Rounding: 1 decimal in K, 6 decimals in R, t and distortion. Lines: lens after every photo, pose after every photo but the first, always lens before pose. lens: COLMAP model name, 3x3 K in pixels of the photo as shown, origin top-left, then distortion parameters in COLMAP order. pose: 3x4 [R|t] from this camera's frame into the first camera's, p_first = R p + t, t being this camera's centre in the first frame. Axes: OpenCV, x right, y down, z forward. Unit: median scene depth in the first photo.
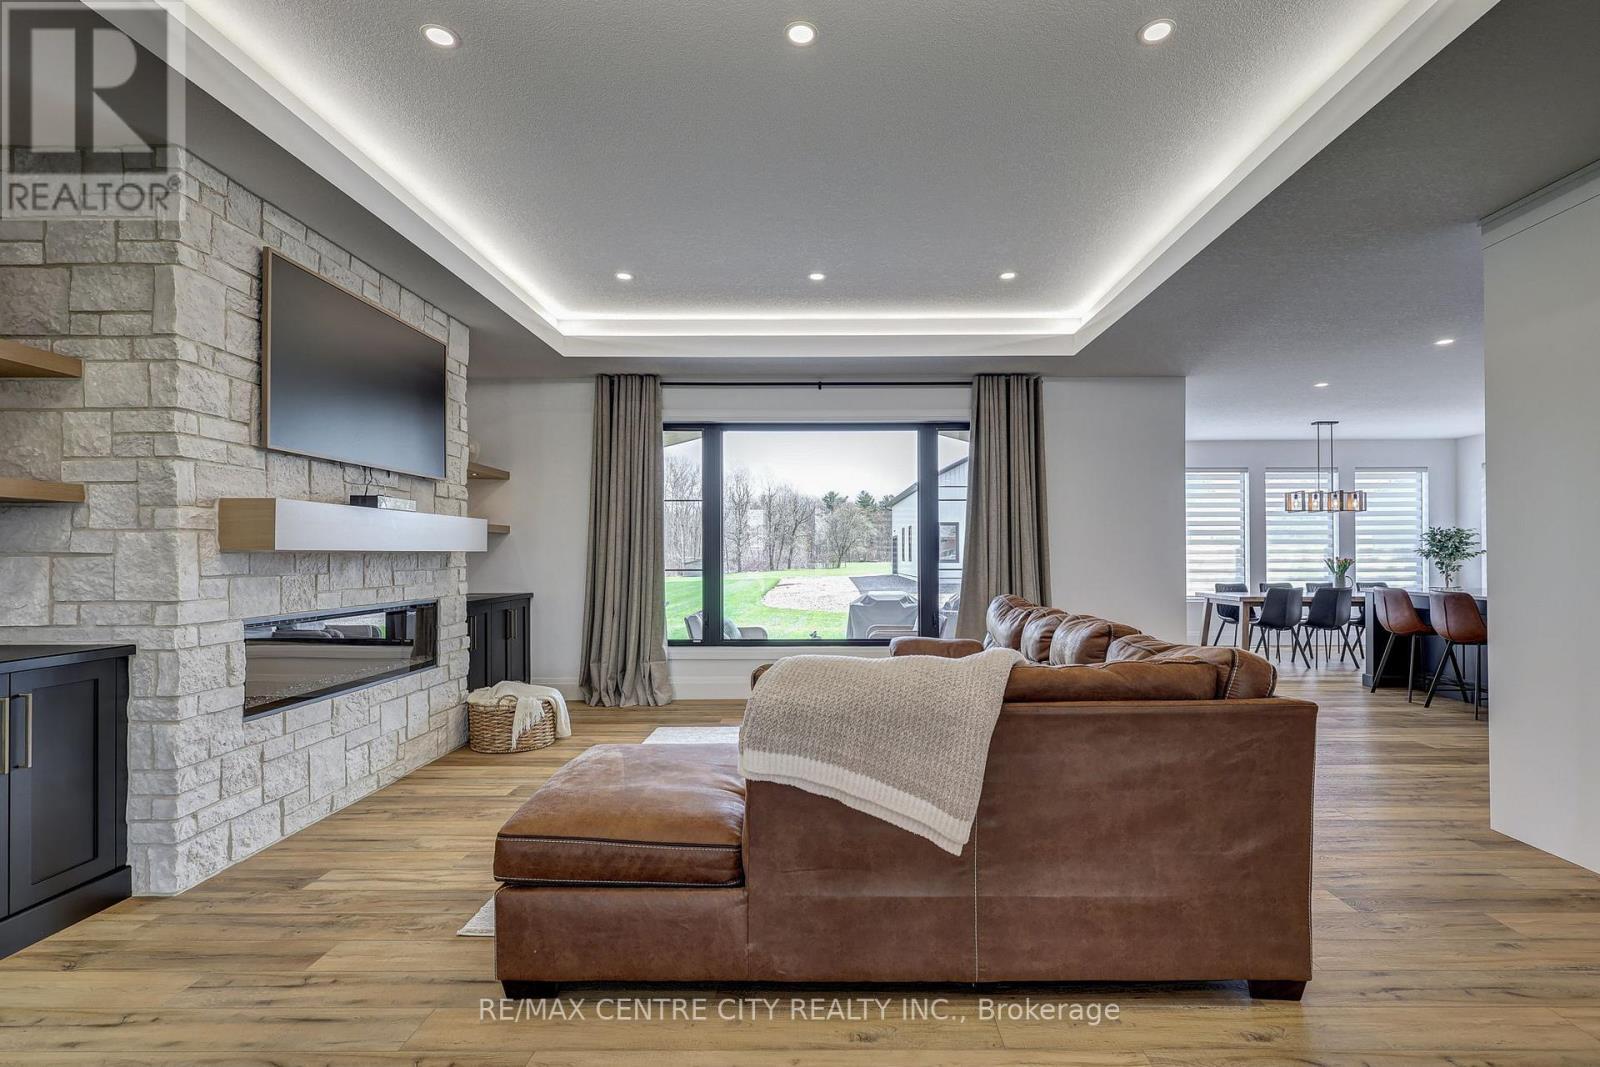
lens RADIAL K [[748.1, 0, 829.6], [0, 748.1, 549.8], [0, 0, 1]] dist [-0.000165, 0.001807]
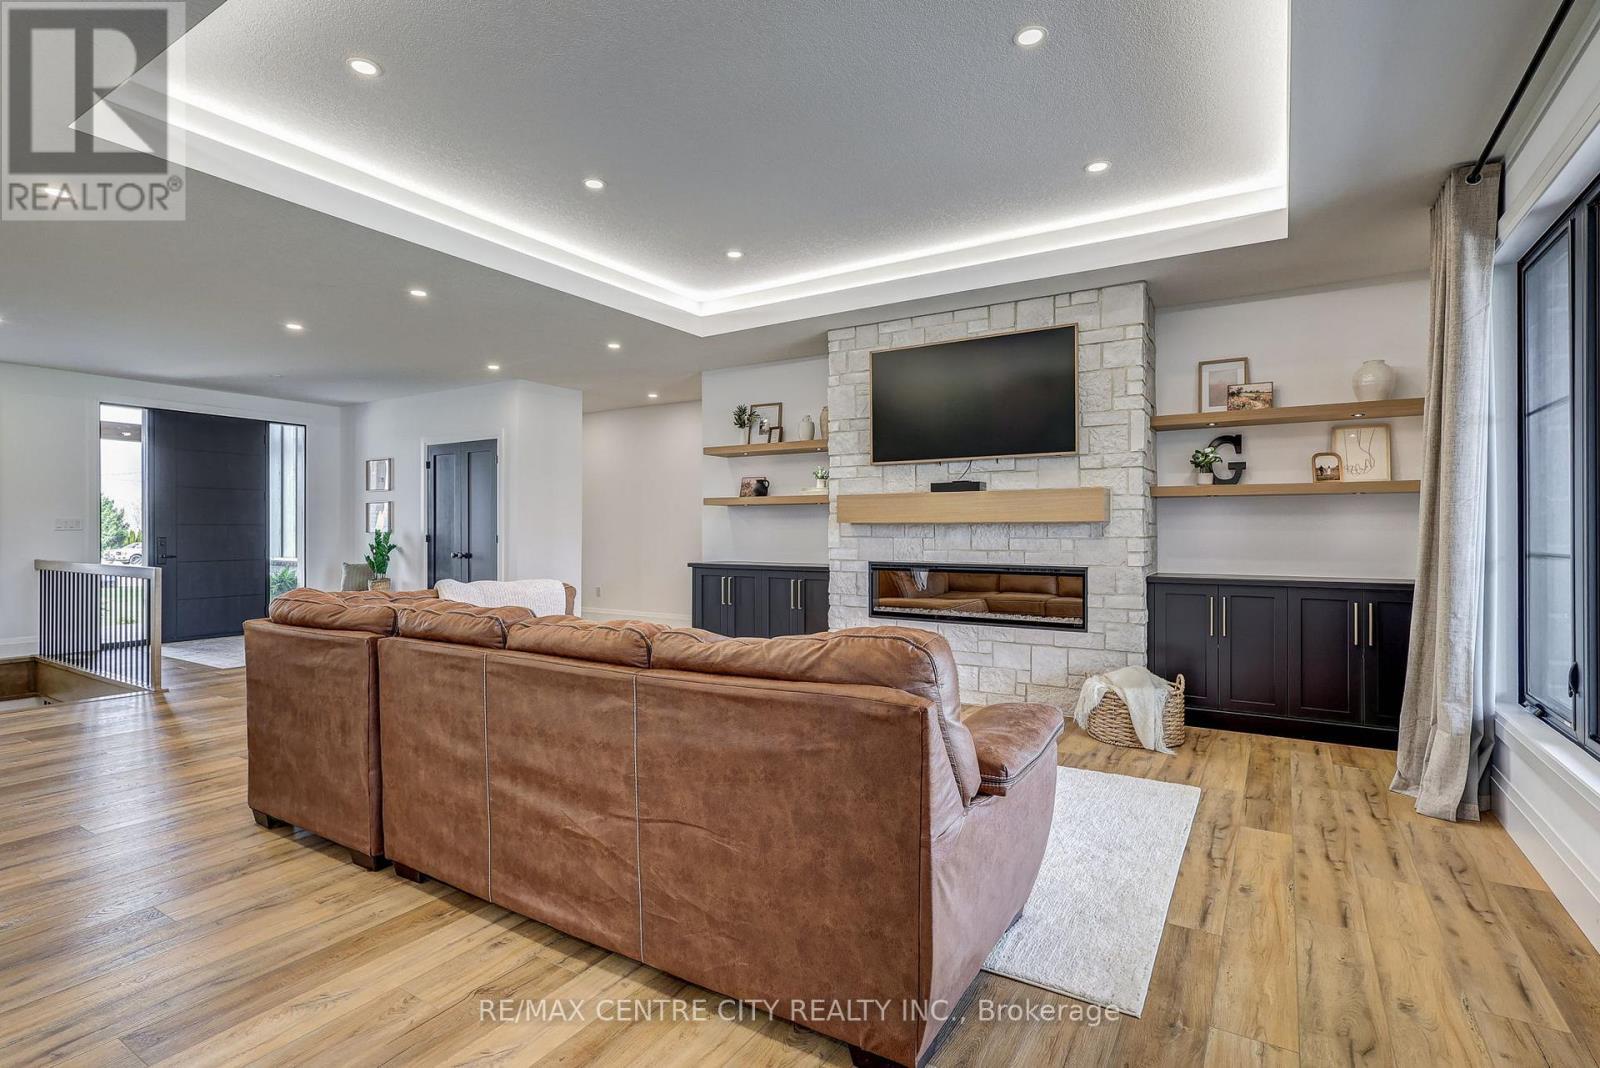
lens RADIAL K [[790.8, 0, 813.4], [0, 790.8, 534.5], [0, 0, 1]] dist [-0.005705, 0.000543]
pose [[-0.513756, 0.006633, -0.857911, 1.042488], [0.007227, 0.999968, 0.003403, 0.023737], [0.857906, -0.004452, -0.513787, 2.073984]]
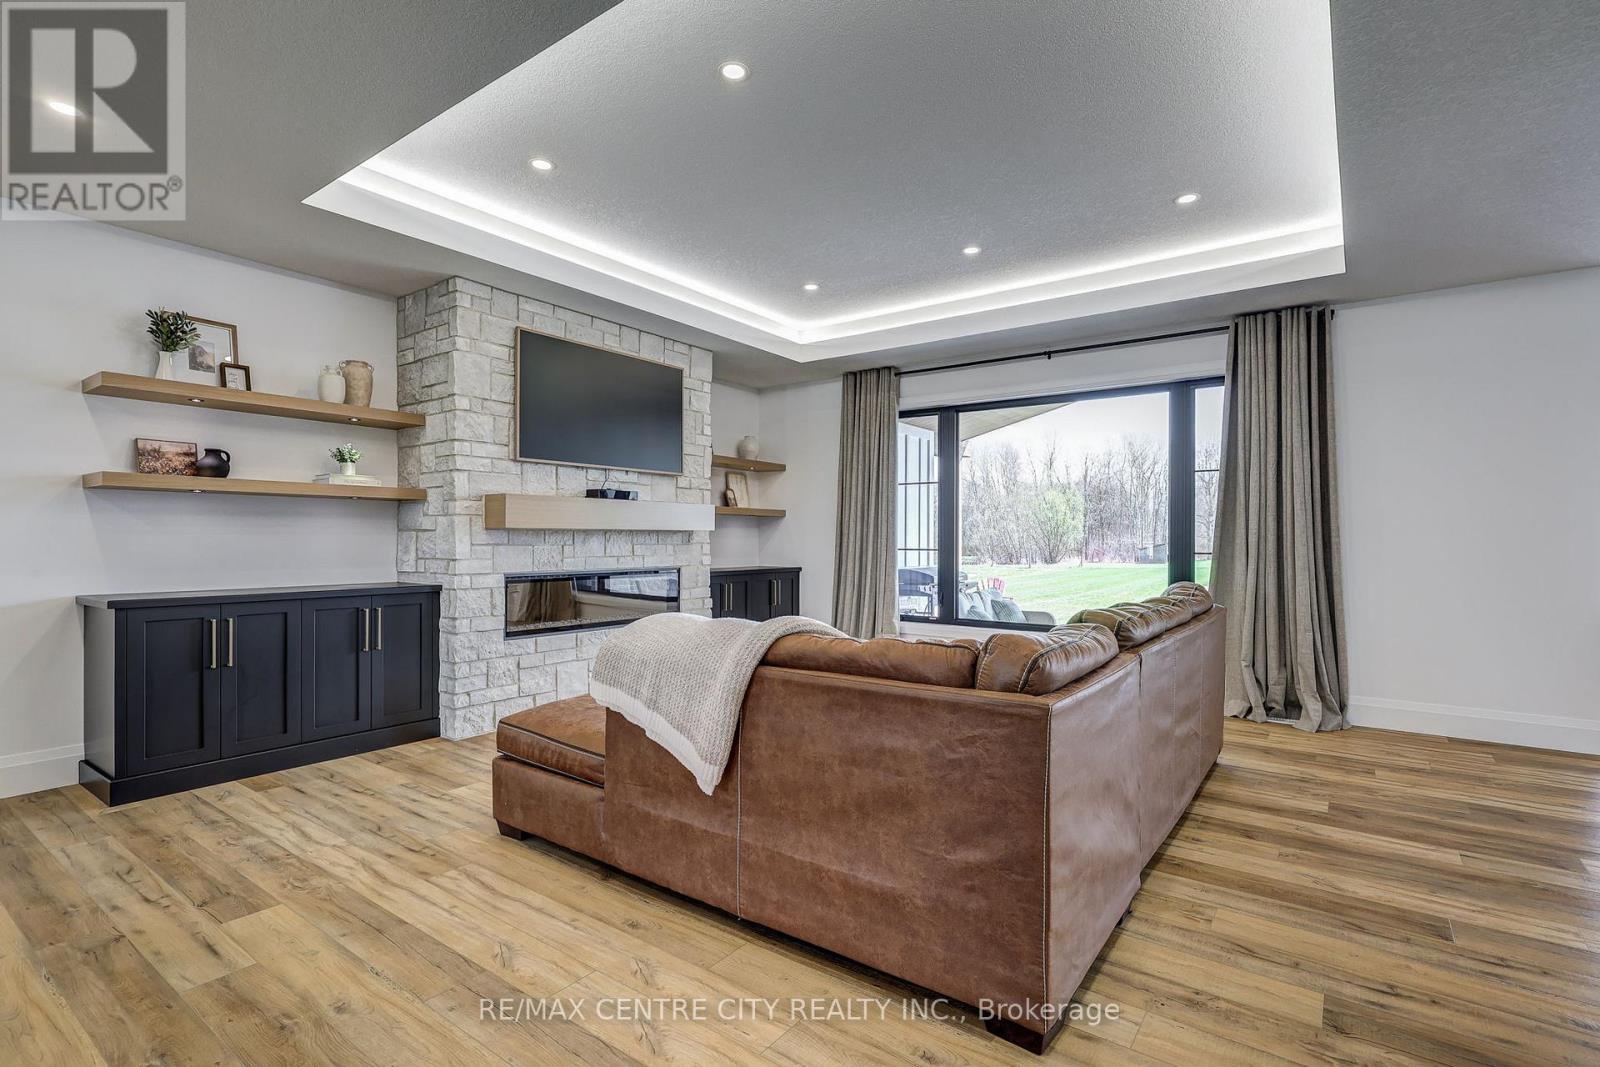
lens RADIAL K [[748.1, 0, 799.4], [0, 748.1, 541.0], [0, 0, 1]] dist [-0.000165, 0.001807]
pose [[0.812236, 0.007303, -0.583283, 0.662093], [-0.001684, 0.999947, 0.010176, 0.011543], [0.583326, -0.007283, 0.812205, 0.120777]]
